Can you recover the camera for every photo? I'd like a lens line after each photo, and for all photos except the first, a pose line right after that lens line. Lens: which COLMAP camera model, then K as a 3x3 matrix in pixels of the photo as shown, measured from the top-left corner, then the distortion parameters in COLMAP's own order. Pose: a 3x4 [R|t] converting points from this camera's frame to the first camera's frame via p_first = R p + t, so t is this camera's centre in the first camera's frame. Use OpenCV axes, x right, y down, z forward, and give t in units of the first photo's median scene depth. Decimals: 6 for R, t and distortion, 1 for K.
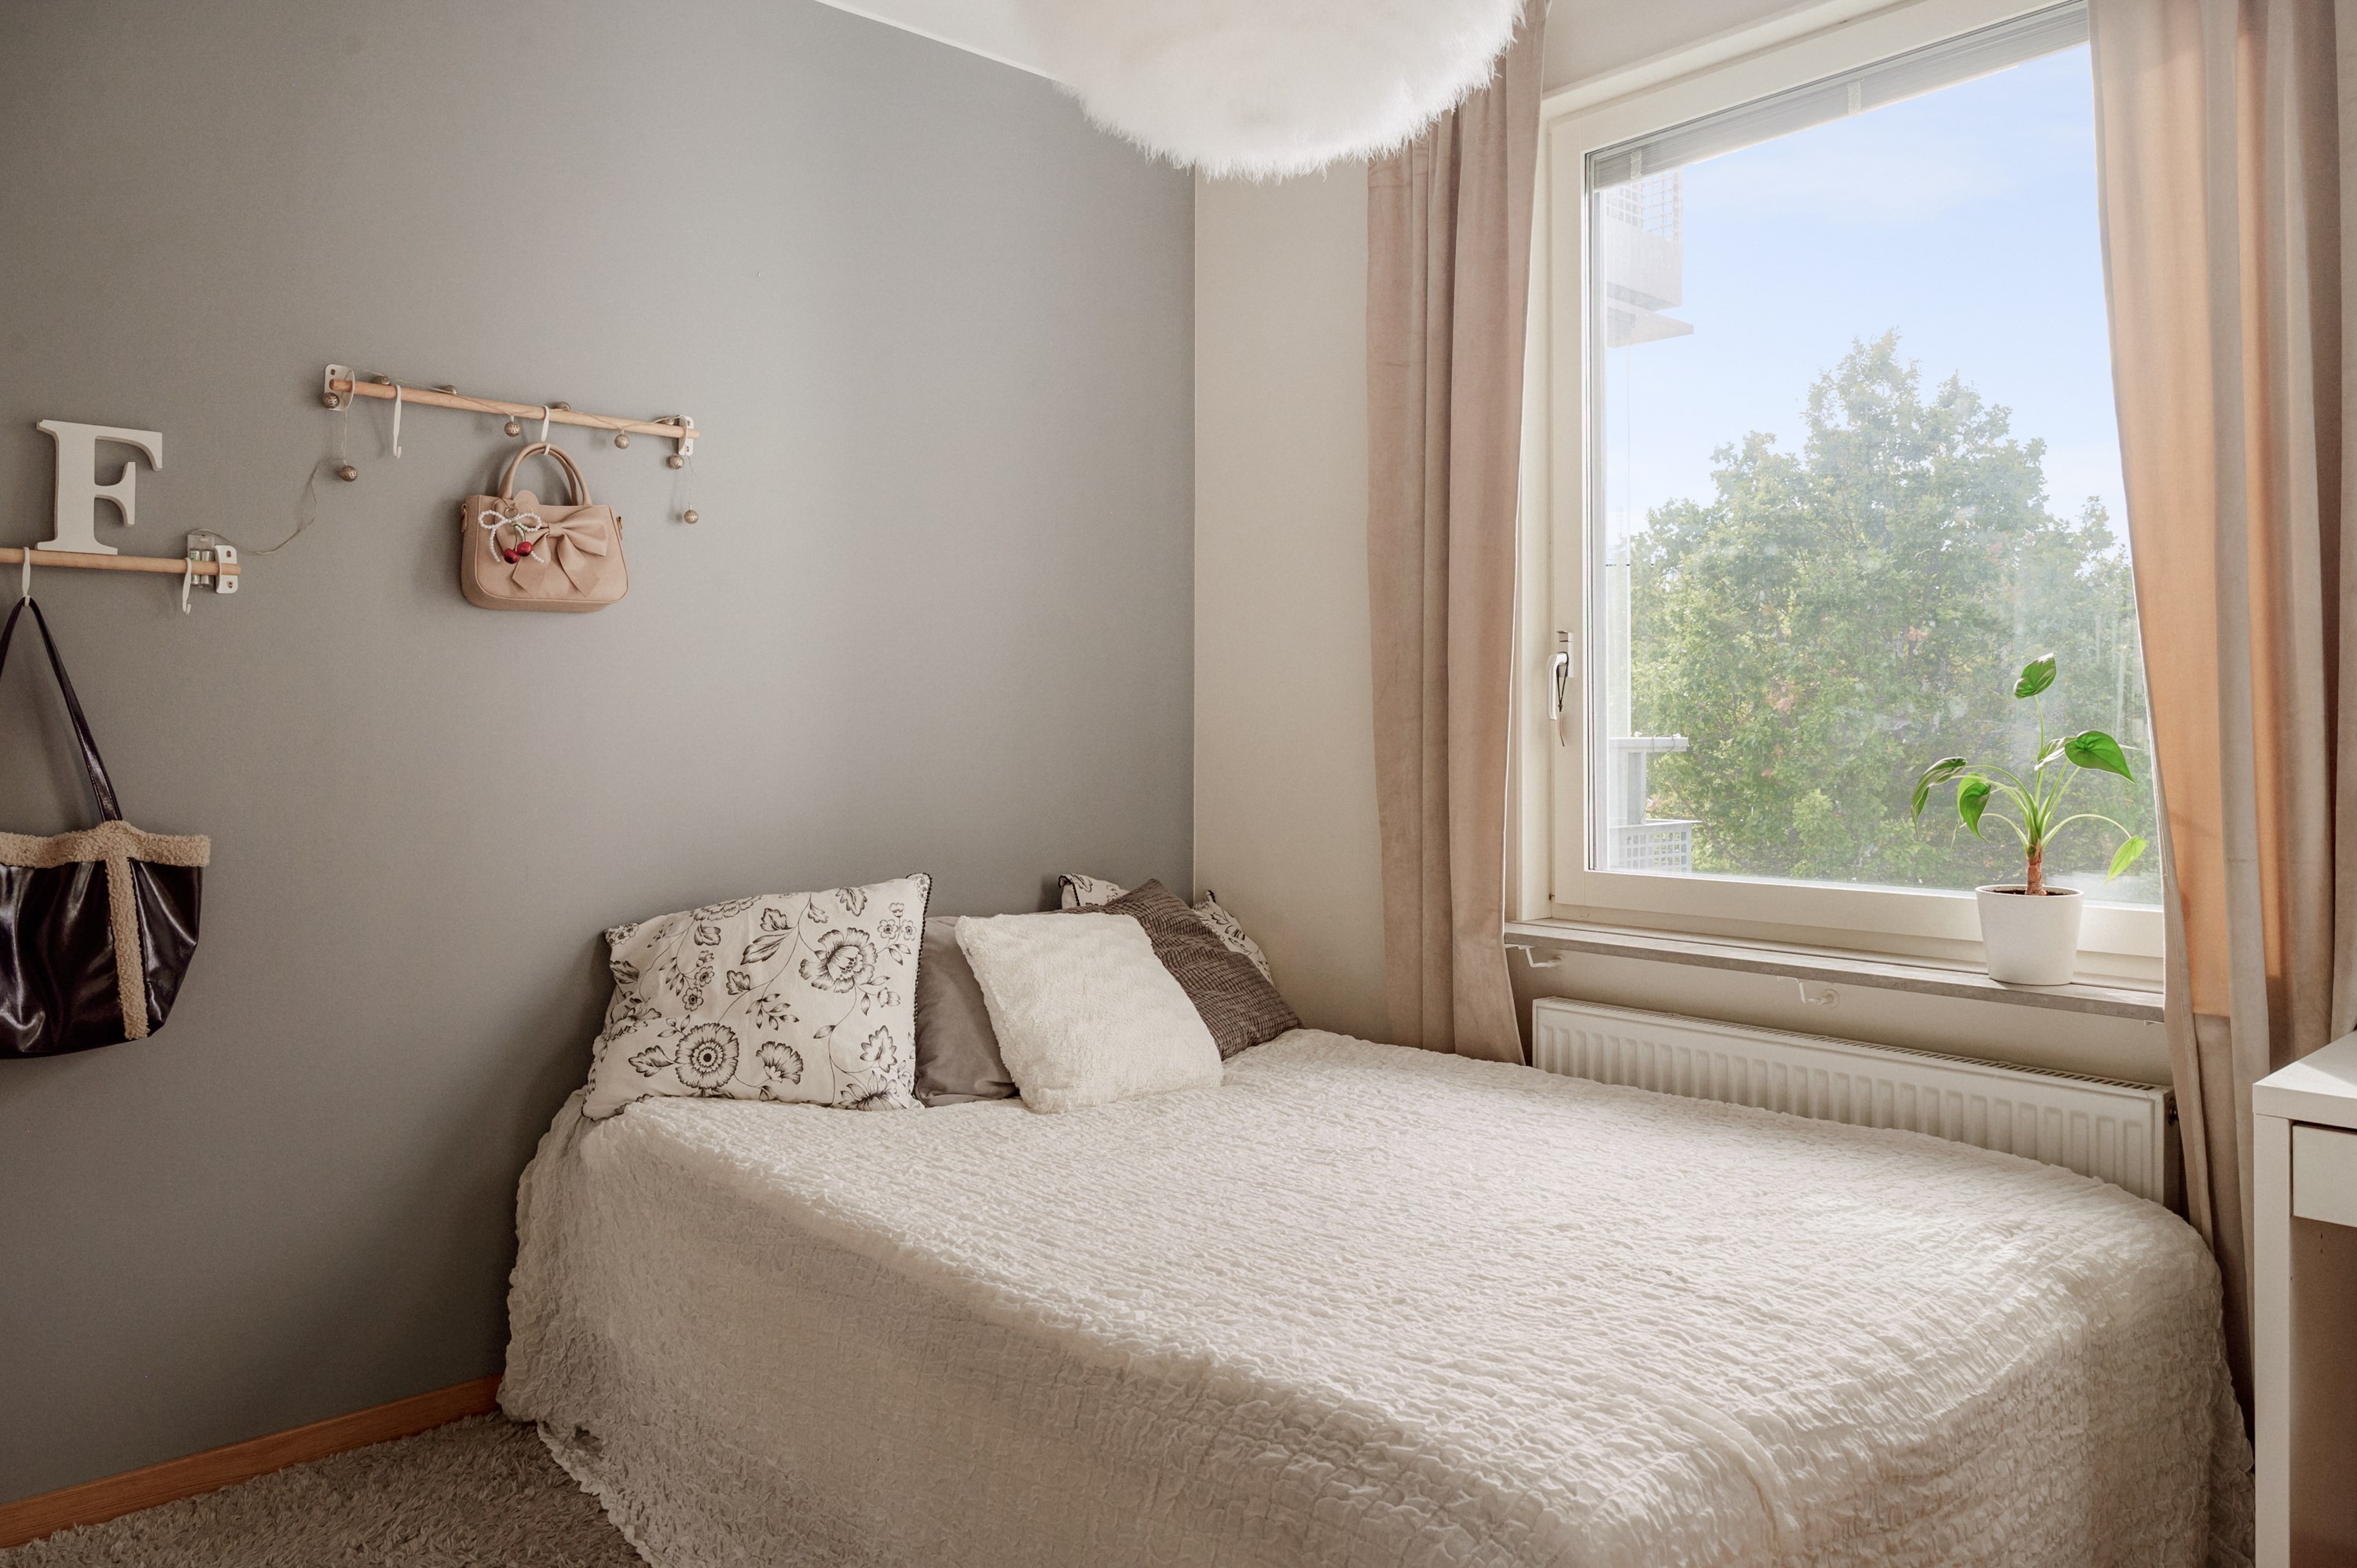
lens RADIAL K [[1616.6, 0, 1178.3], [0, 1616.6, 702.0], [0, 0, 1]] dist [-0.001358, -0.000790]
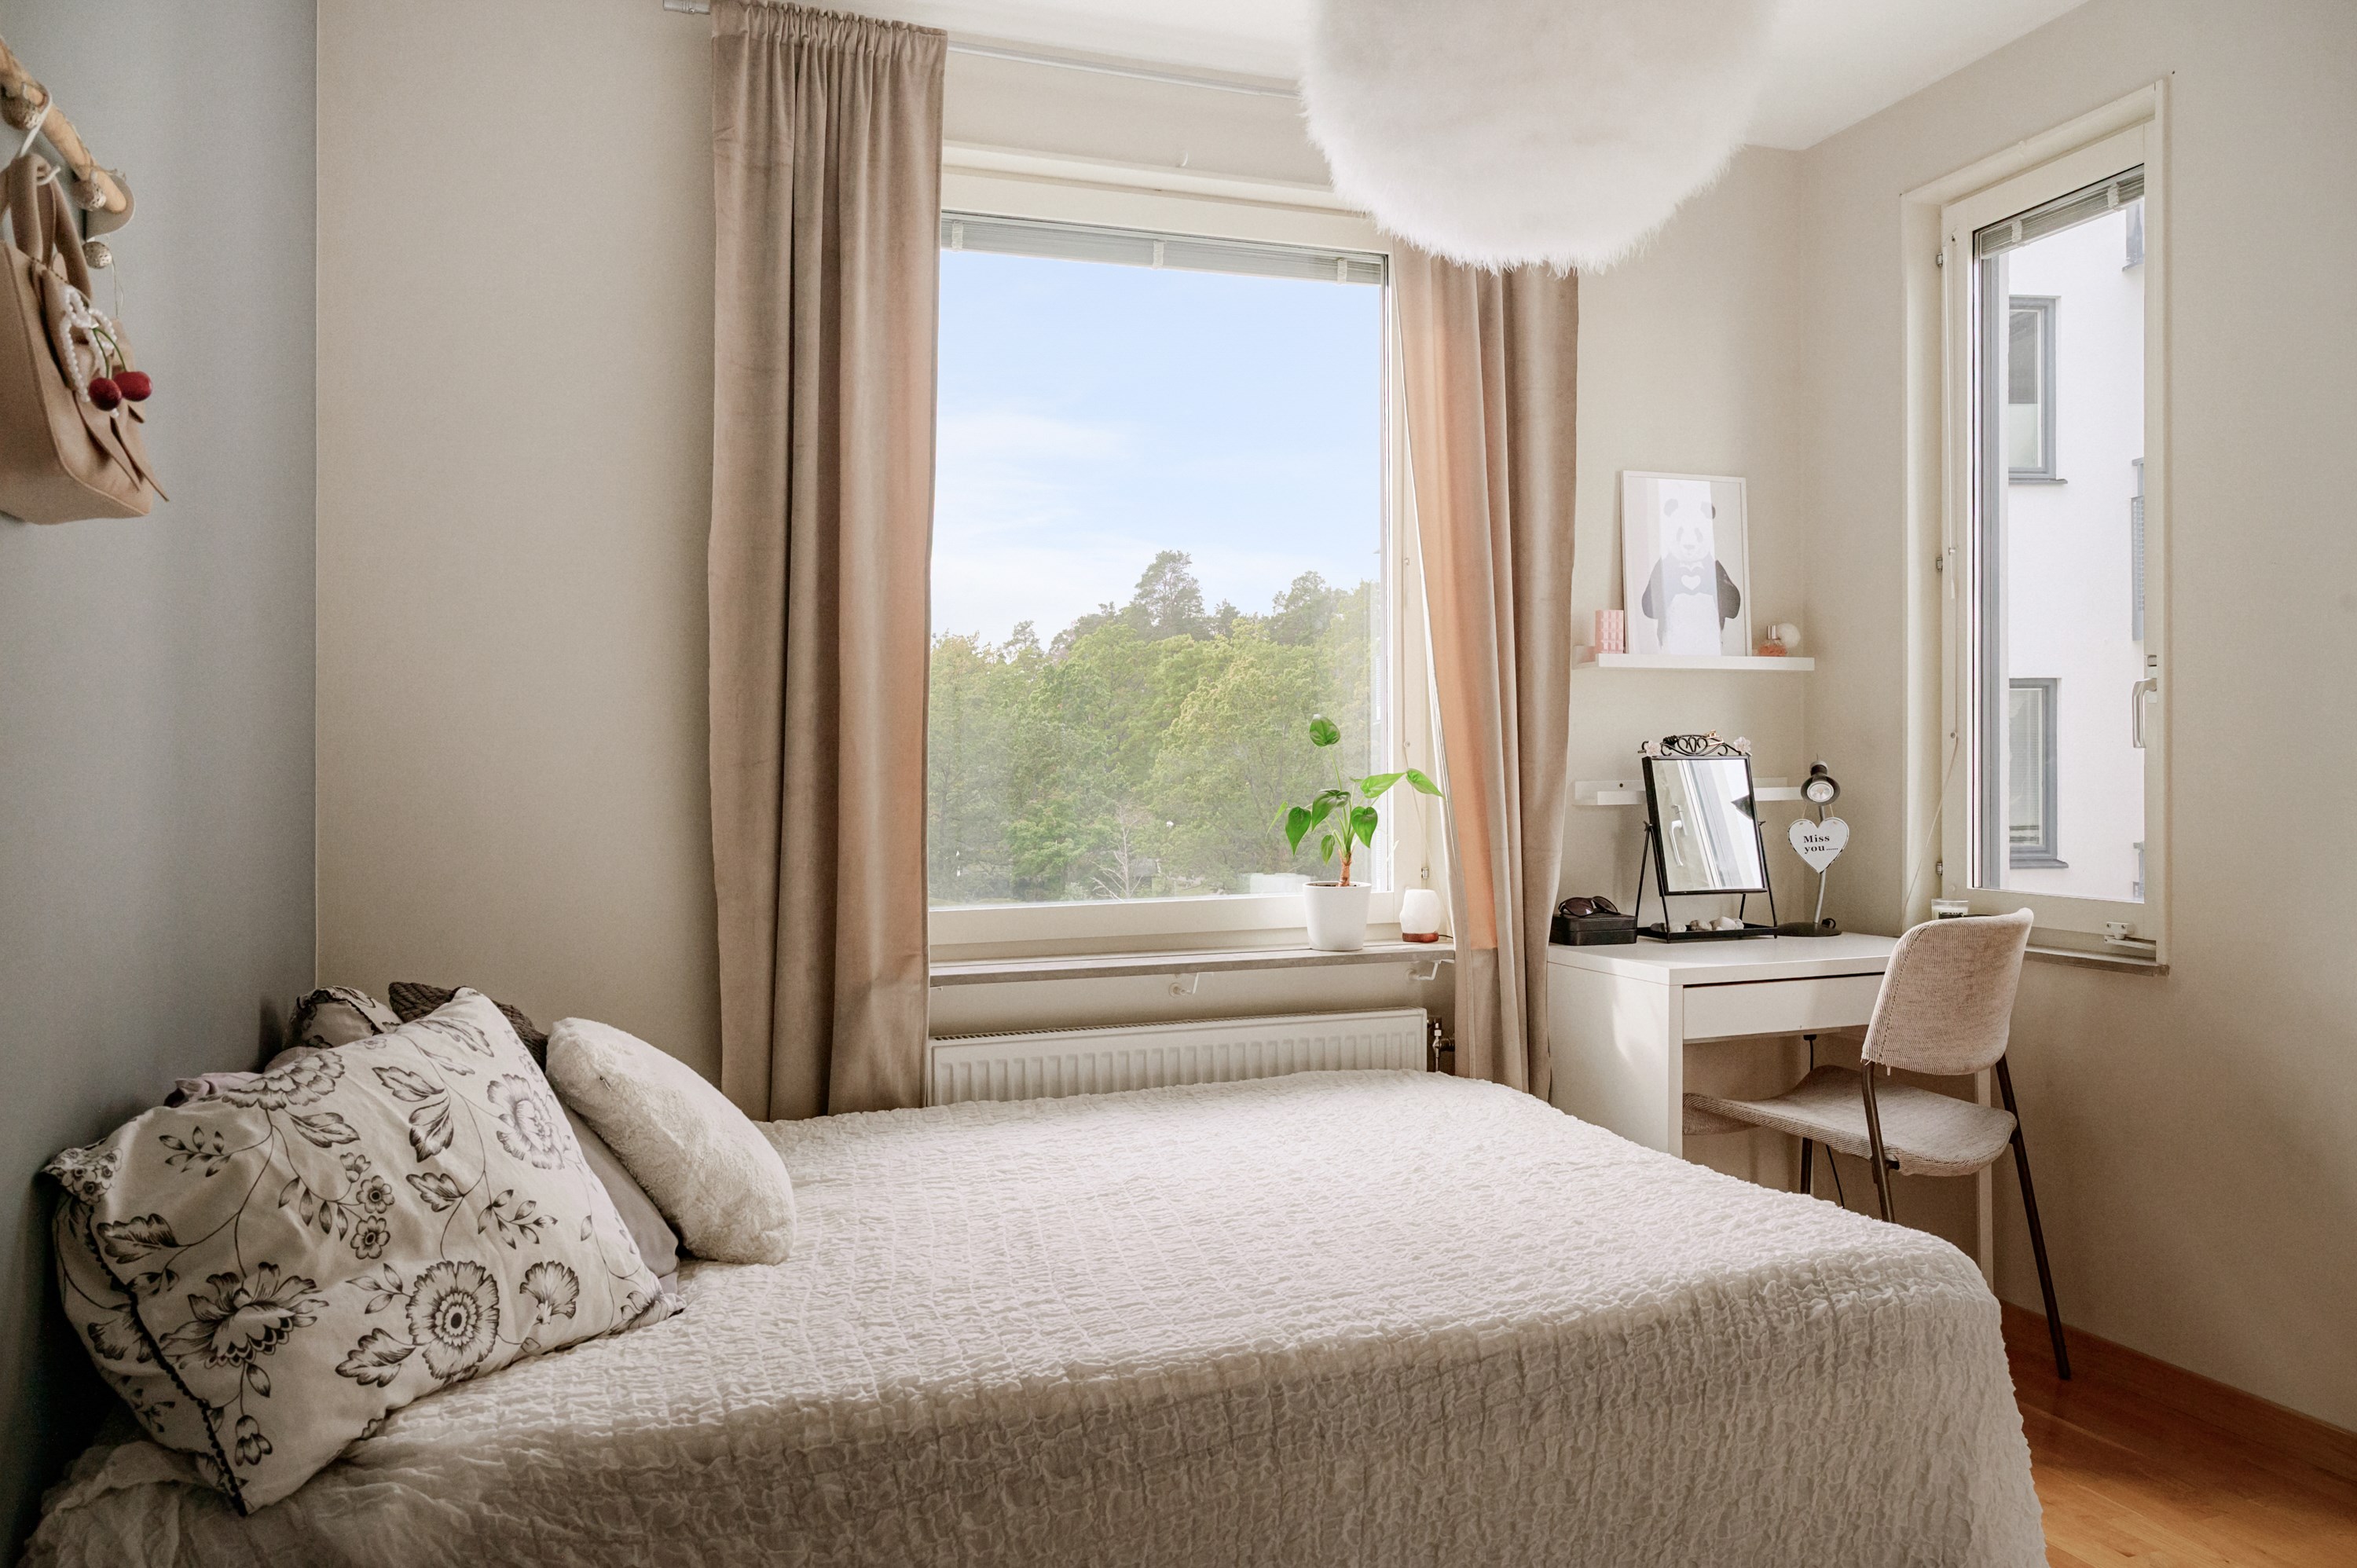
lens RADIAL K [[1650.1, 0, 1178.5], [0, 1650.1, 784.0], [0, 0, 1]] dist [0.000543, 0.000516]
pose [[0.380666, -0.005941, 0.924693, -0.746218], [-0.004764, 0.999953, 0.008386, 0.018229], [-0.924700, -0.007598, 0.380620, 0.529481]]
